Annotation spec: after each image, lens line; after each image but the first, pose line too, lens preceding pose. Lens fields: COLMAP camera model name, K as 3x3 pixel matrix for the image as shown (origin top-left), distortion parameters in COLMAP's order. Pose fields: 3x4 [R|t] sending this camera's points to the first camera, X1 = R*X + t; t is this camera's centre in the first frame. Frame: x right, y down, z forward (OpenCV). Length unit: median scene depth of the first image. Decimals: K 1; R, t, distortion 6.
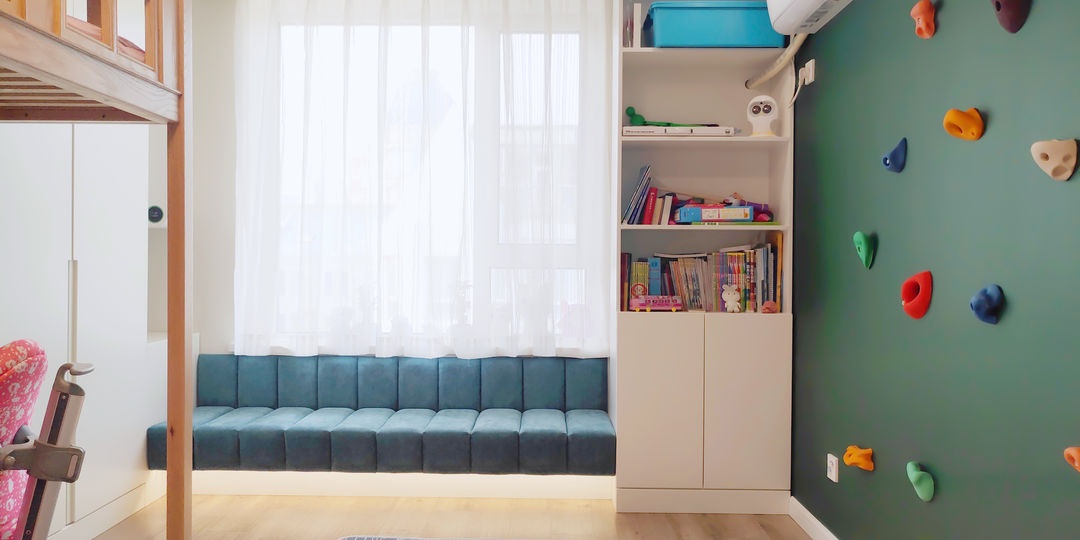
lens RADIAL K [[853.8, 0, 530.4], [0, 853.8, 273.1], [0, 0, 1]] dist [0.002917, 0.022082]
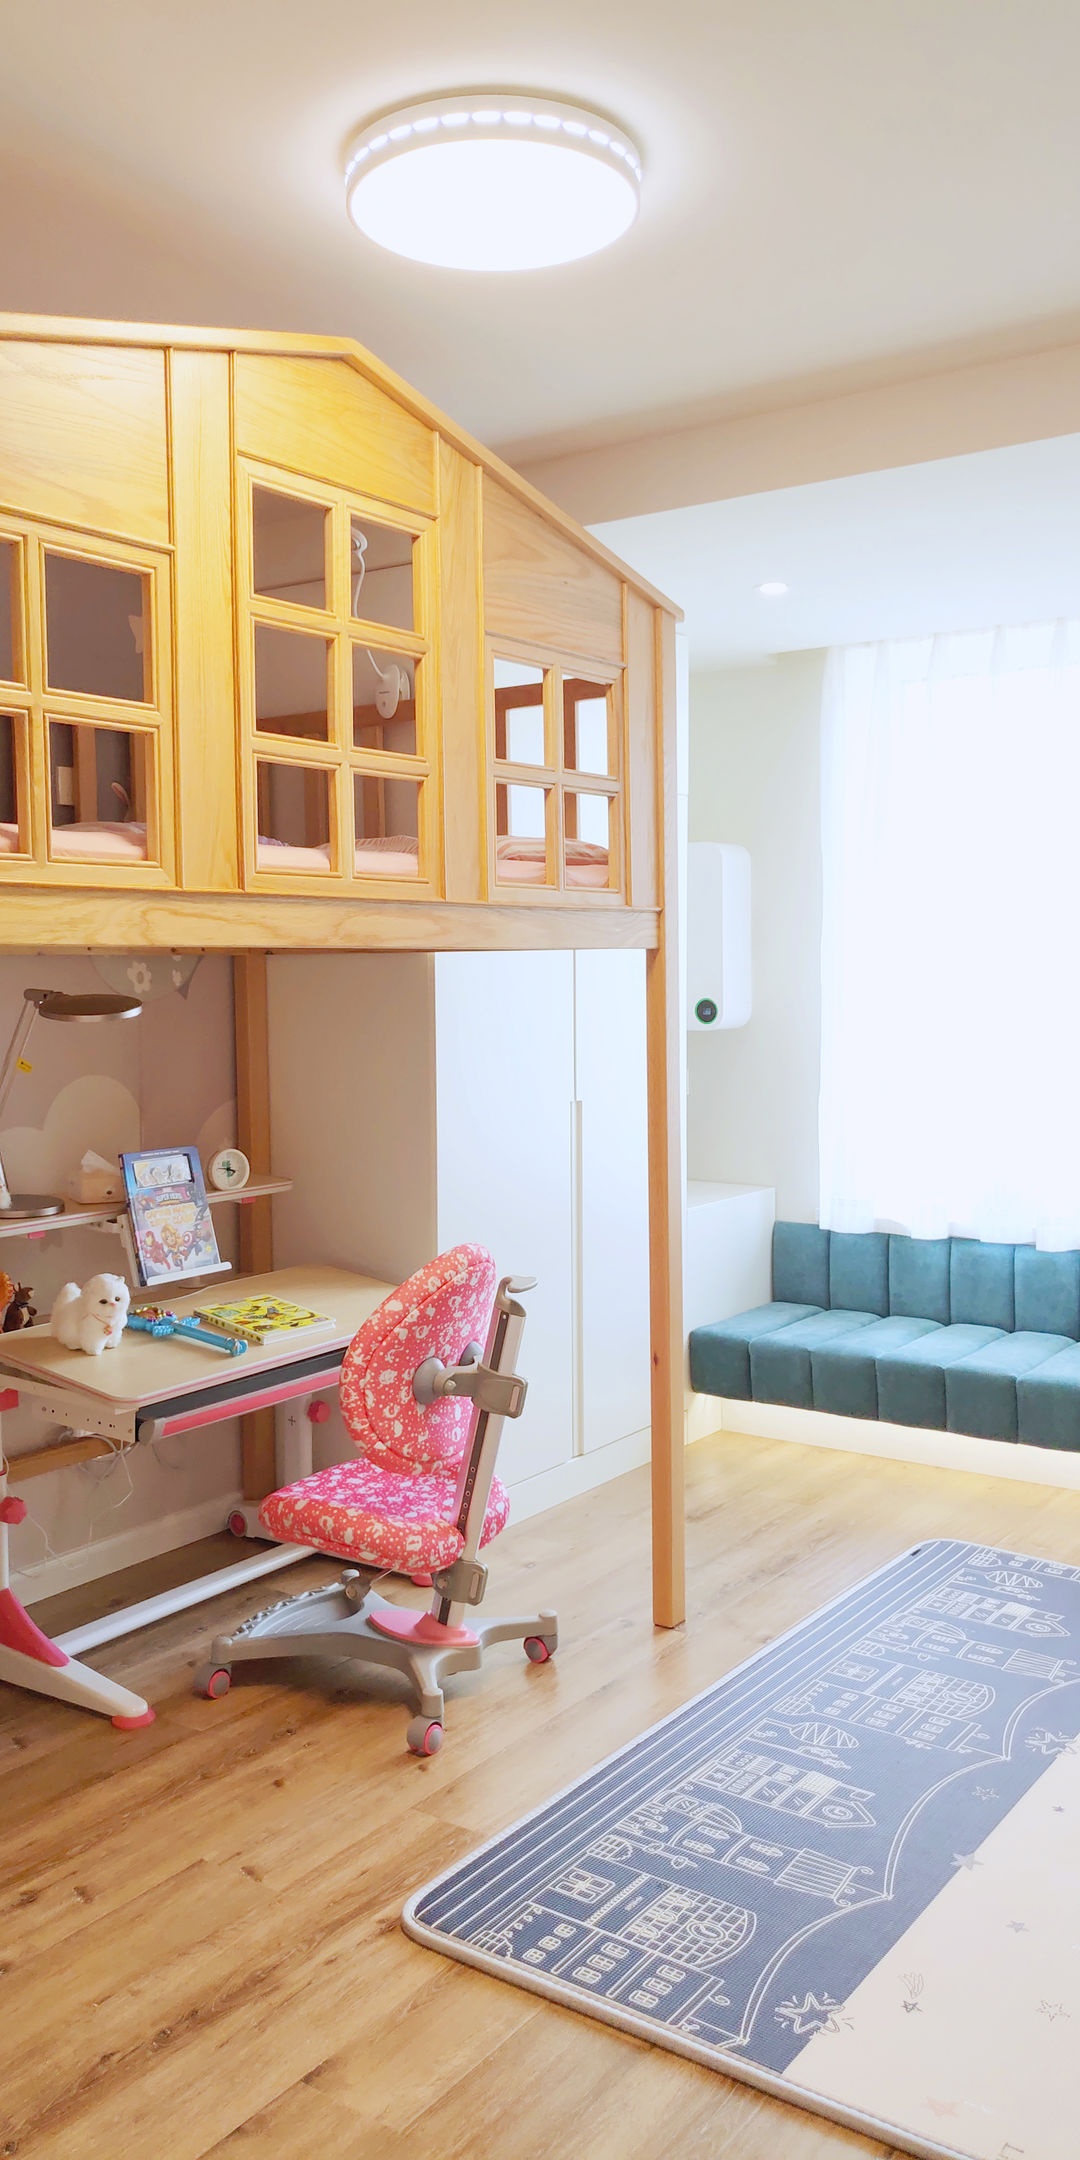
lens RADIAL K [[1707.6, 0, 555.1], [0, 1707.6, 1081.9], [0, 0, 1]] dist [0.002917, 0.022082]
pose [[0.829241, 0.023723, -0.558387, 0.413412], [0.005807, 0.998679, 0.051053, -0.165732], [0.558861, -0.045578, 0.828008, -0.336459]]
